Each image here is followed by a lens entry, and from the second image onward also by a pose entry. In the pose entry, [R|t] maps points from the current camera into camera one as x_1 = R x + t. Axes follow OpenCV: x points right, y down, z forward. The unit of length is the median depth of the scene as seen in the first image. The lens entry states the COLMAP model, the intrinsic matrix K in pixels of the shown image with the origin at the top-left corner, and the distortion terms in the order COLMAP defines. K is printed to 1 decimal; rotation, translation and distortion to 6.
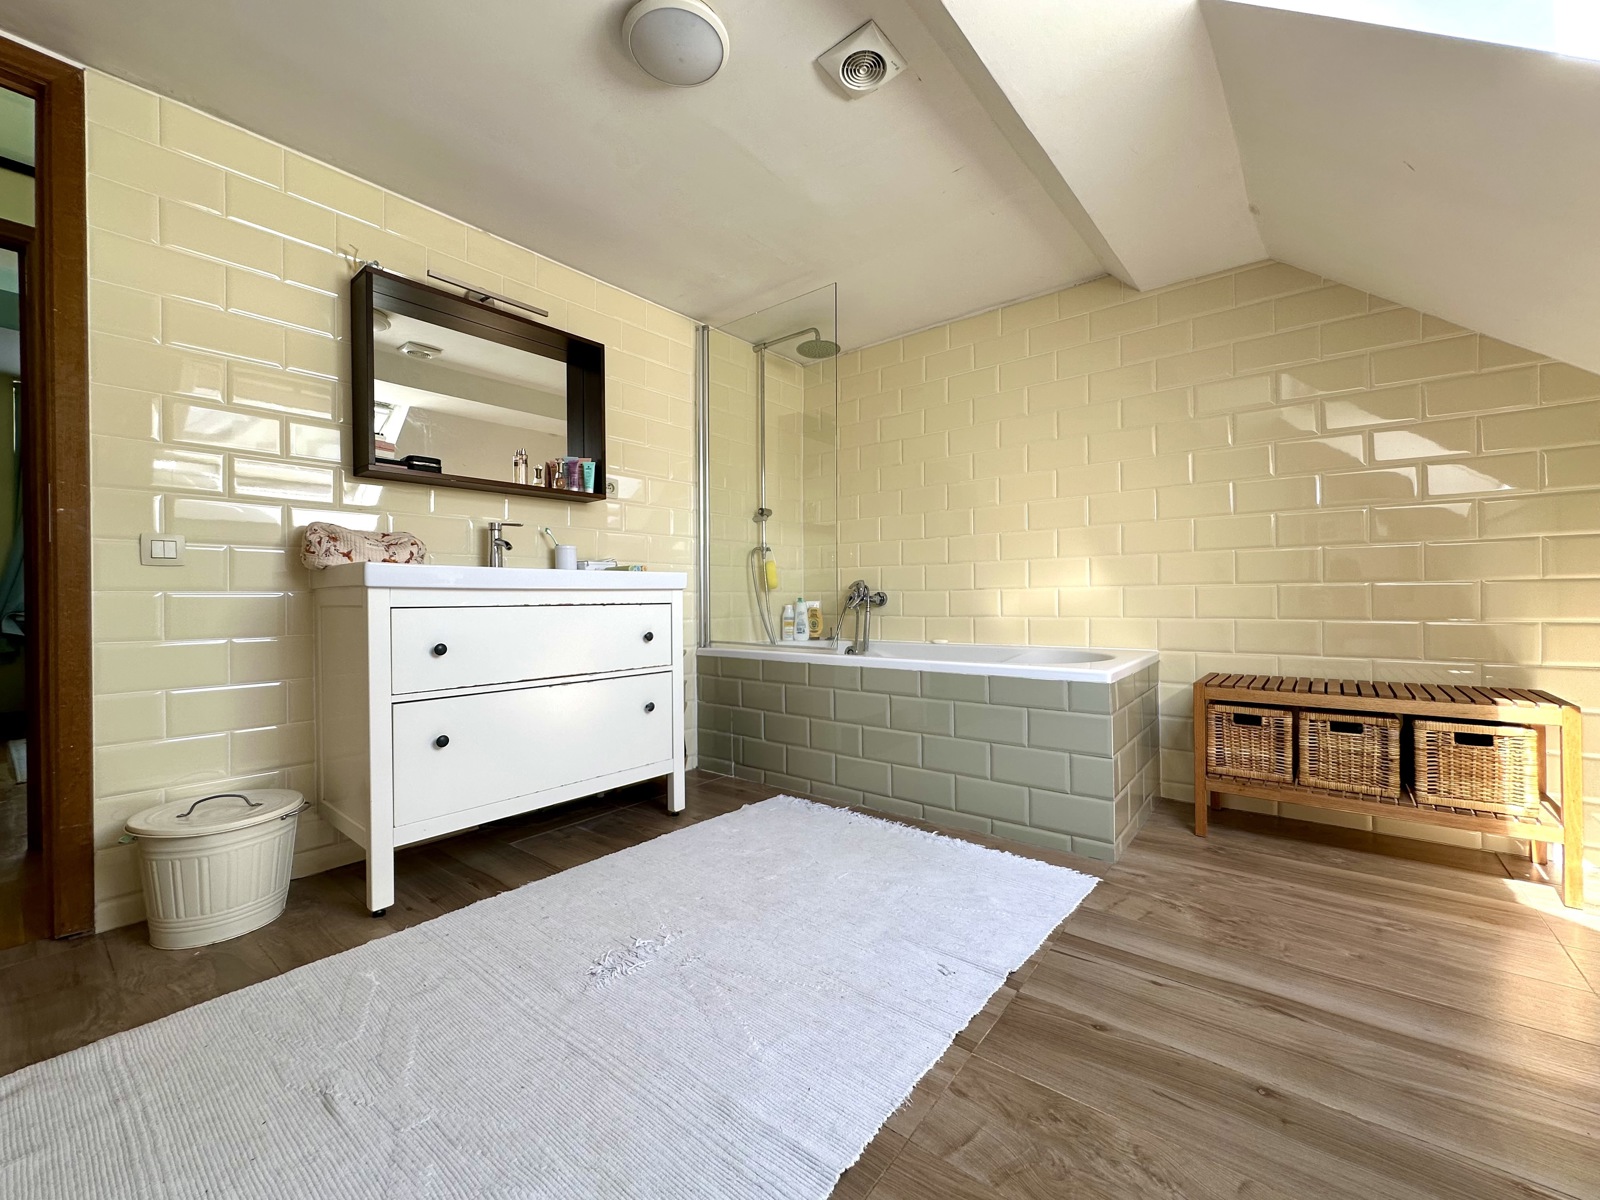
lens RADIAL K [[636.8, 0, 796.2], [0, 636.8, 598.9], [0, 0, 1]] dist [-0.002120, -0.000531]
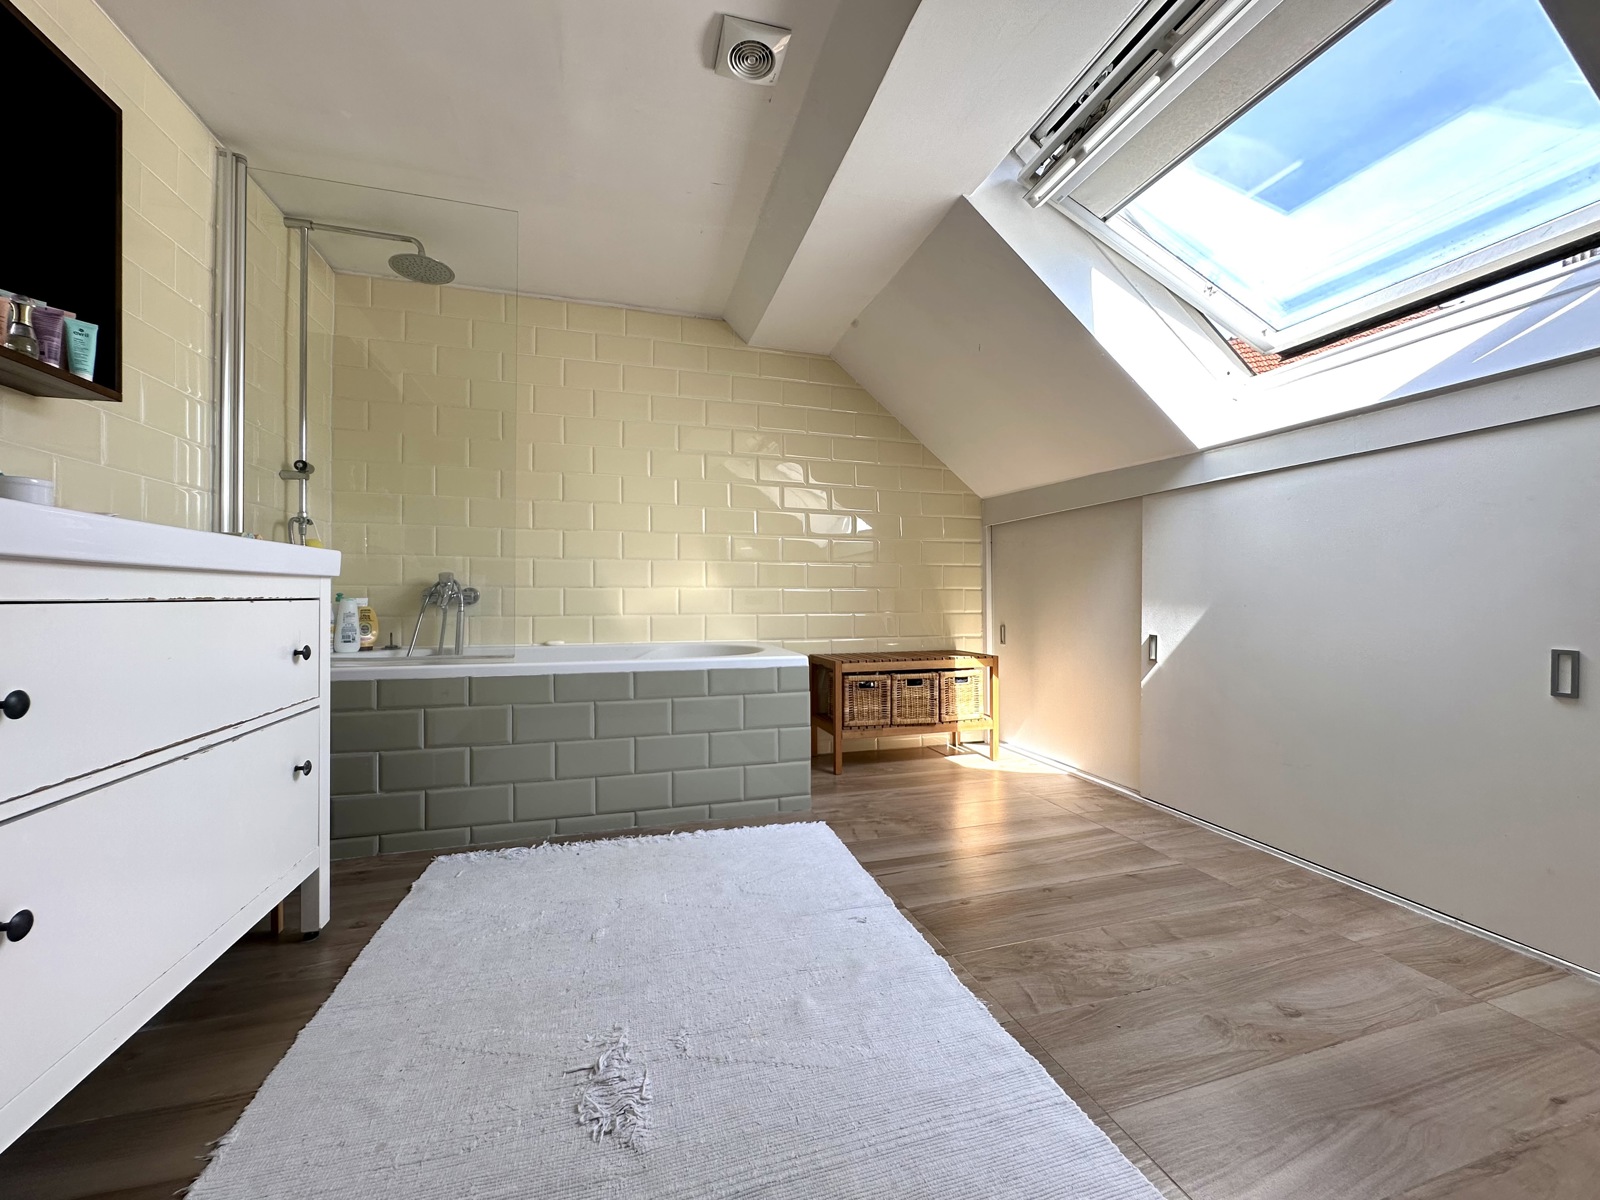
lens RADIAL K [[636.8, 0, 796.2], [0, 636.8, 598.9], [0, 0, 1]] dist [-0.002120, -0.000531]
pose [[0.562683, 0.010091, 0.826611, -0.547068], [-0.011705, 0.999923, -0.004239, 0.003707], [-0.826590, -0.007290, 0.562758, 0.308422]]
